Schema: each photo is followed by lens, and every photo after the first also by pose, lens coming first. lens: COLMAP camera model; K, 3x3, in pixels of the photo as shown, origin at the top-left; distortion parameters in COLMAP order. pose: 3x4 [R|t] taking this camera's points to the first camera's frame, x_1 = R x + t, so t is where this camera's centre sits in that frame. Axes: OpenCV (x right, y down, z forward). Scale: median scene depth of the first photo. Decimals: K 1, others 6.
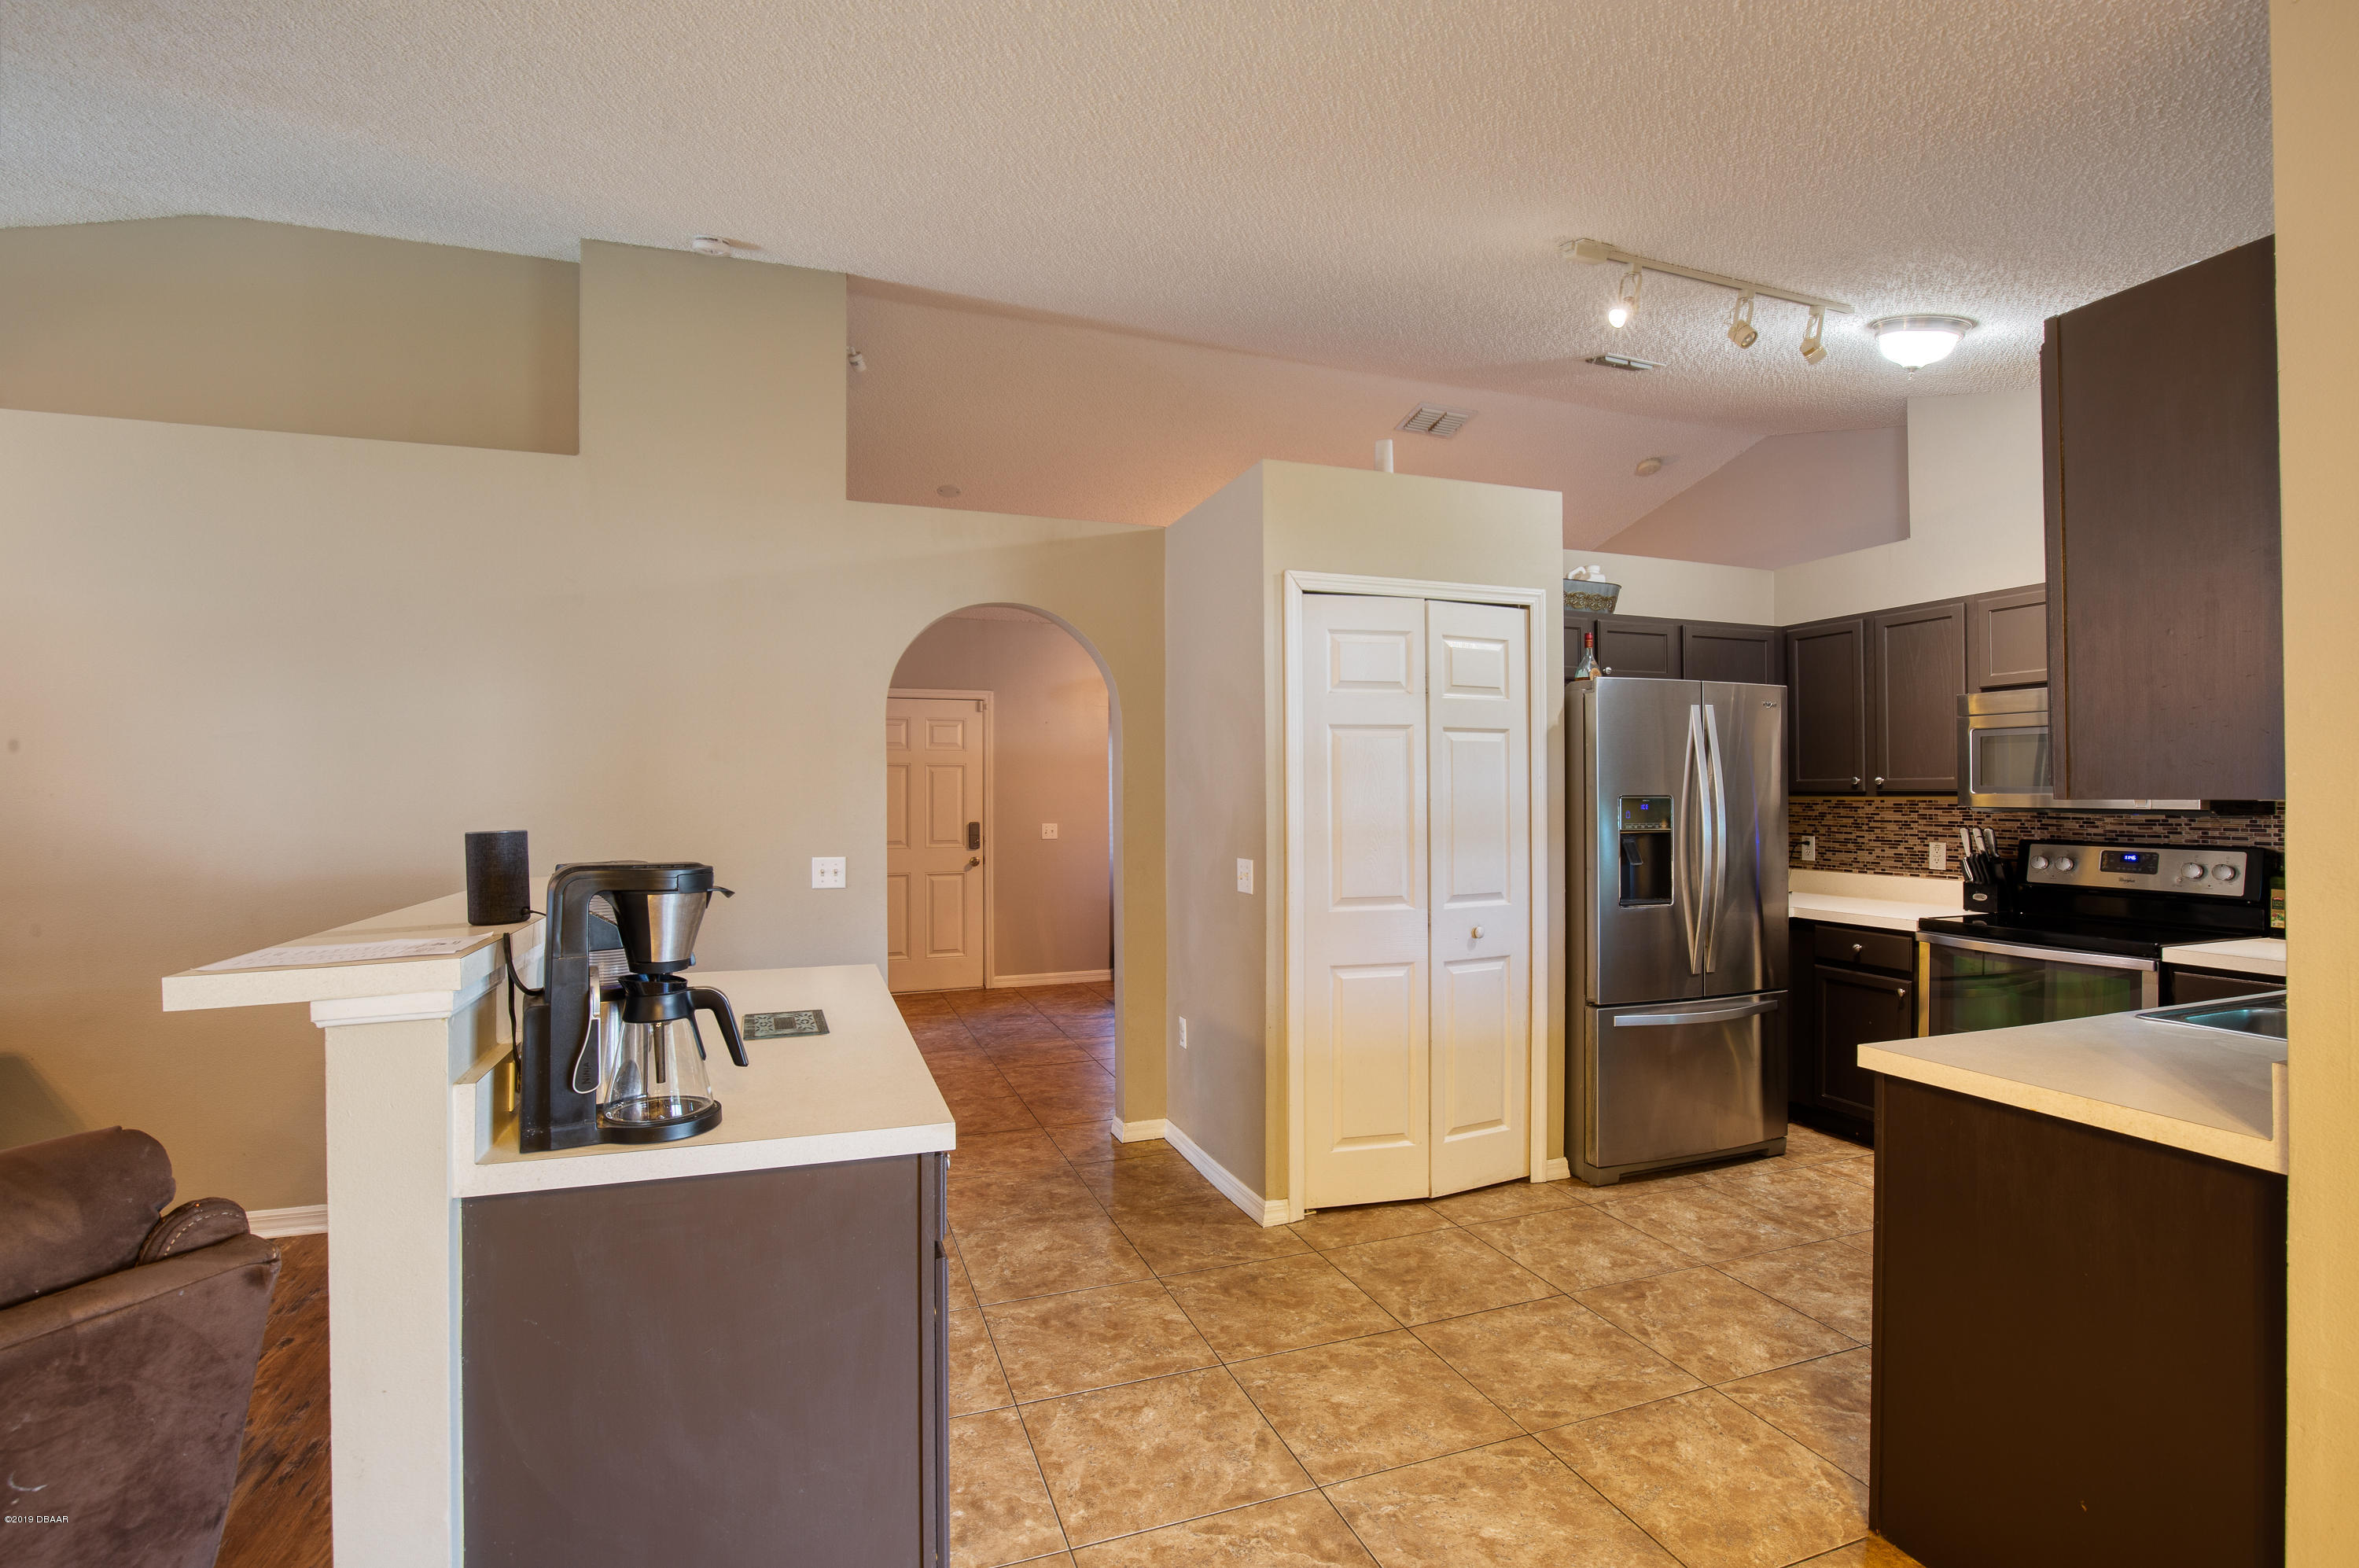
lens RADIAL K [[1090.2, 0, 1188.3], [0, 1090.2, 795.3], [0, 0, 1]] dist [-0.026547, 0.000581]
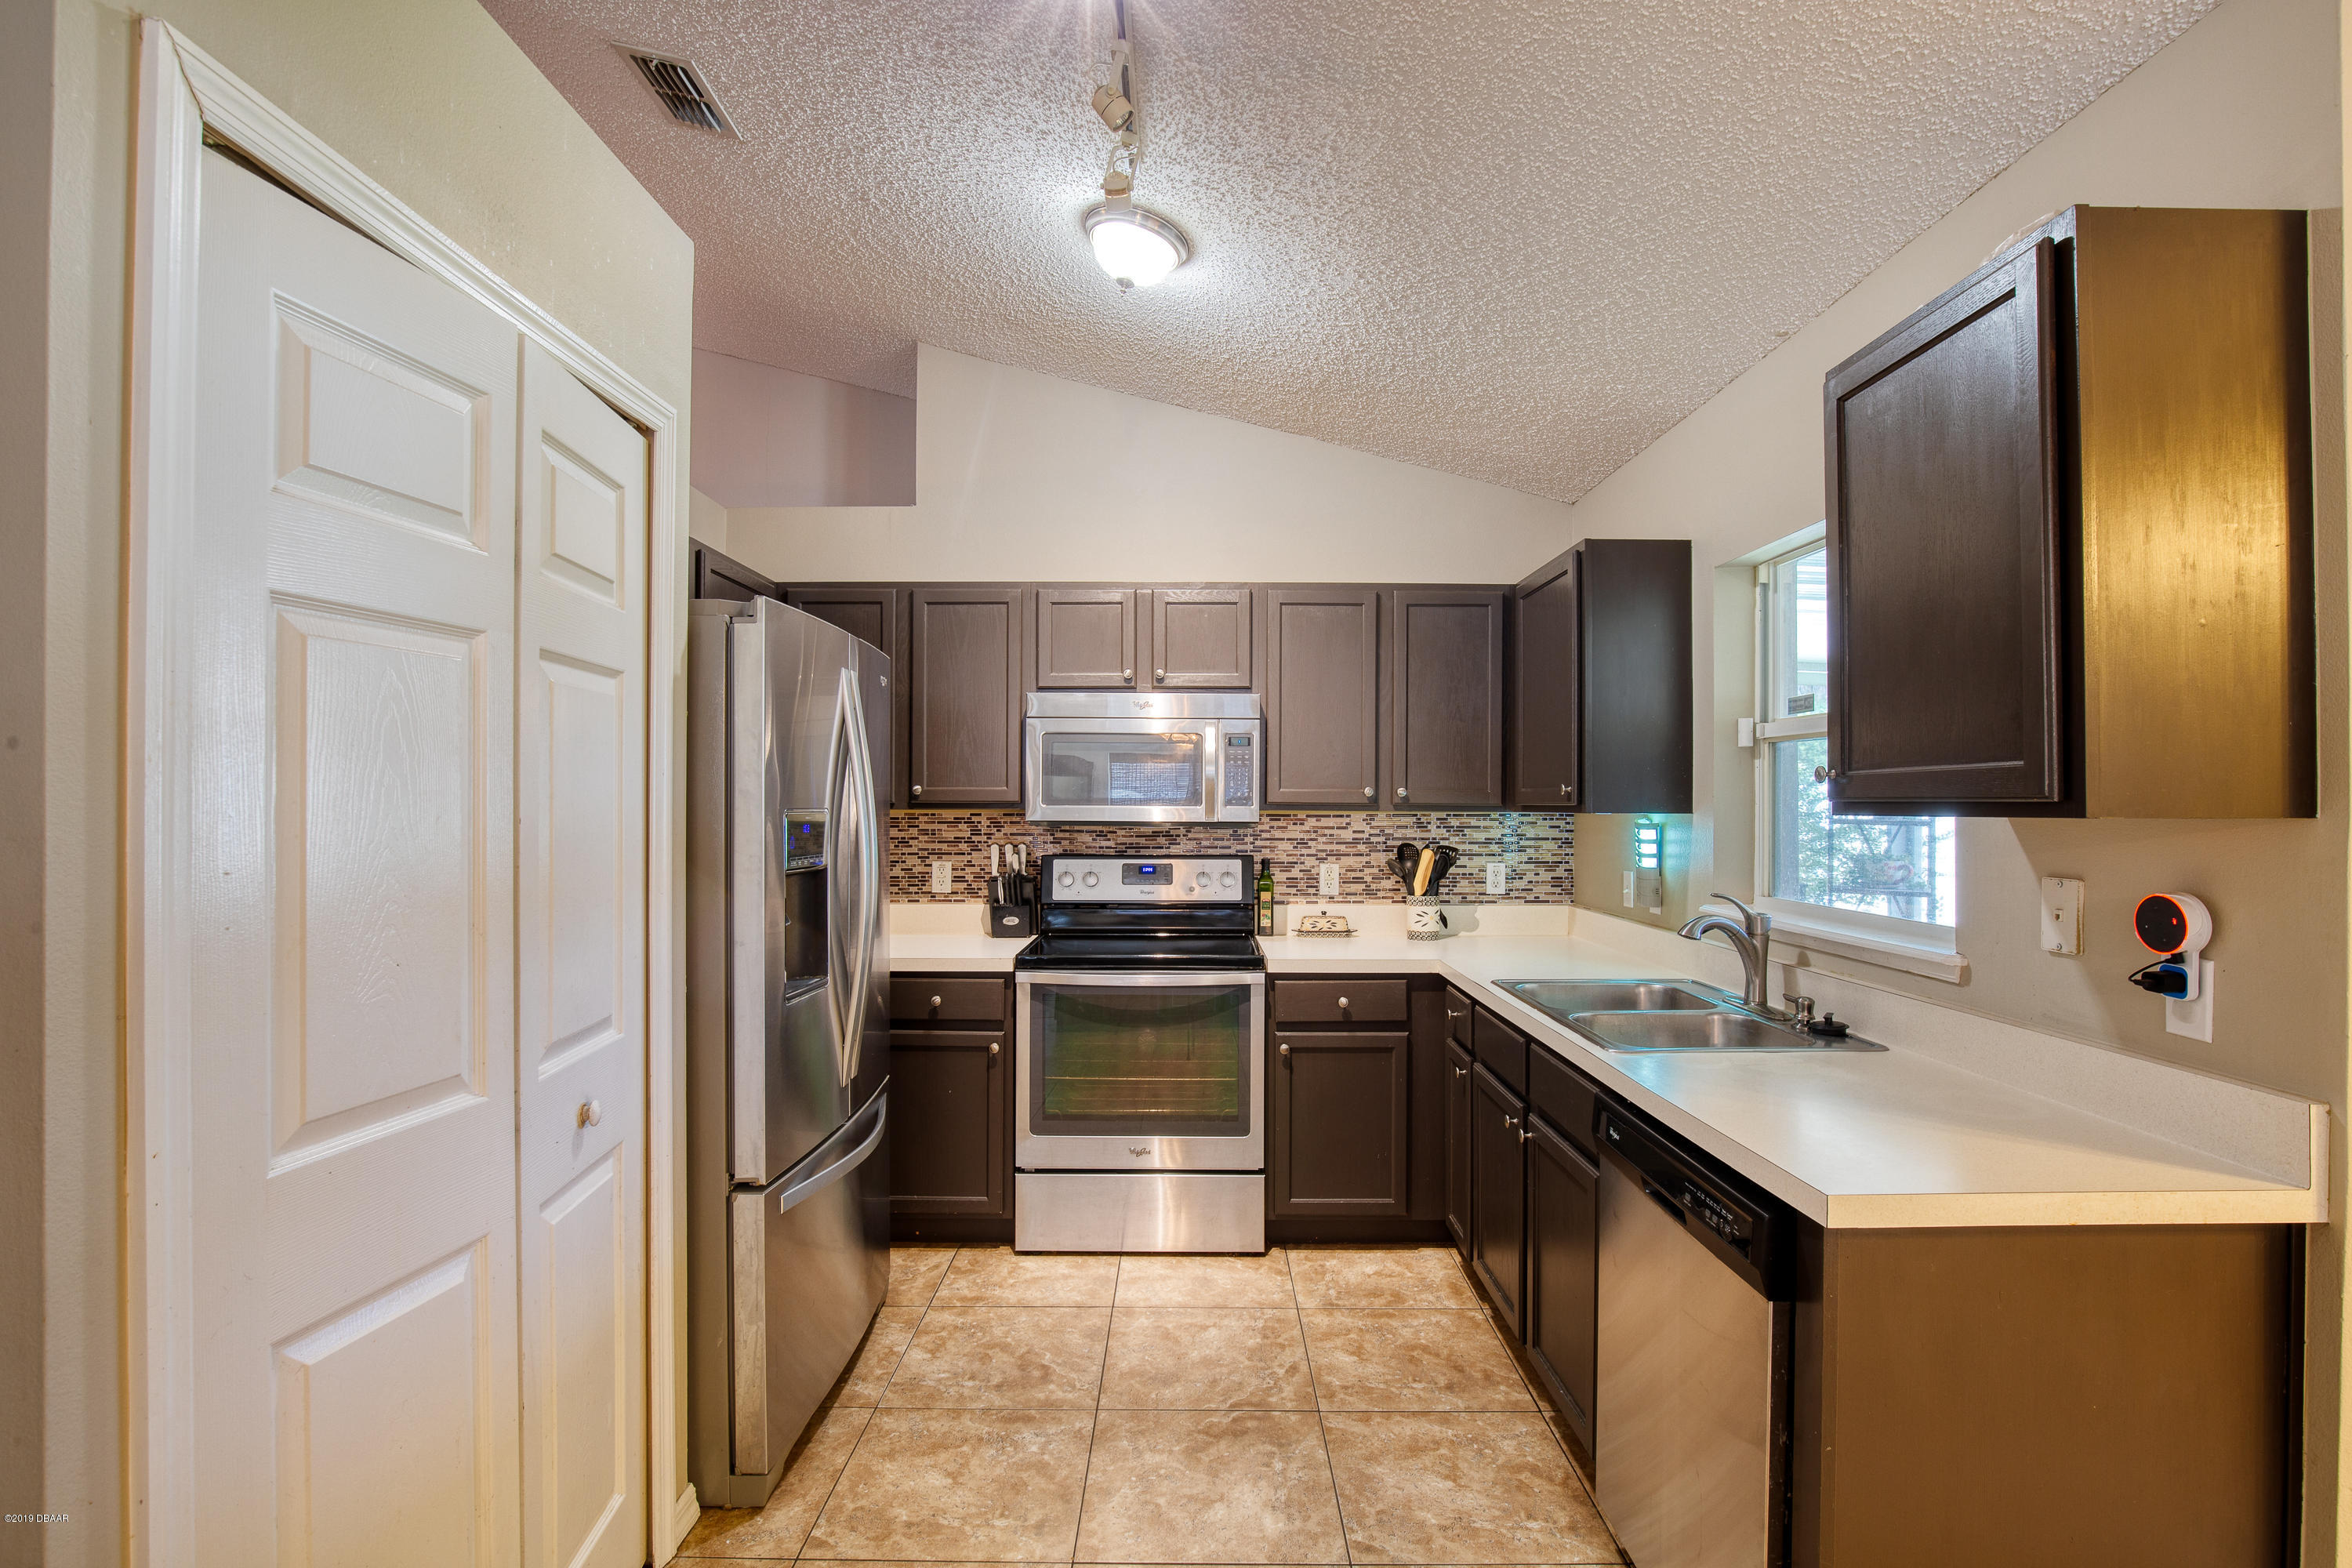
lens RADIAL K [[1087.0, 0, 1184.8], [0, 1087.0, 795.2], [0, 0, 1]] dist [-0.026547, 0.000581]
pose [[0.347397, 0.008298, 0.937682, -0.066826], [-0.001181, 0.999964, -0.008412, -0.002943], [-0.937718, 0.001815, 0.347394, 0.586311]]
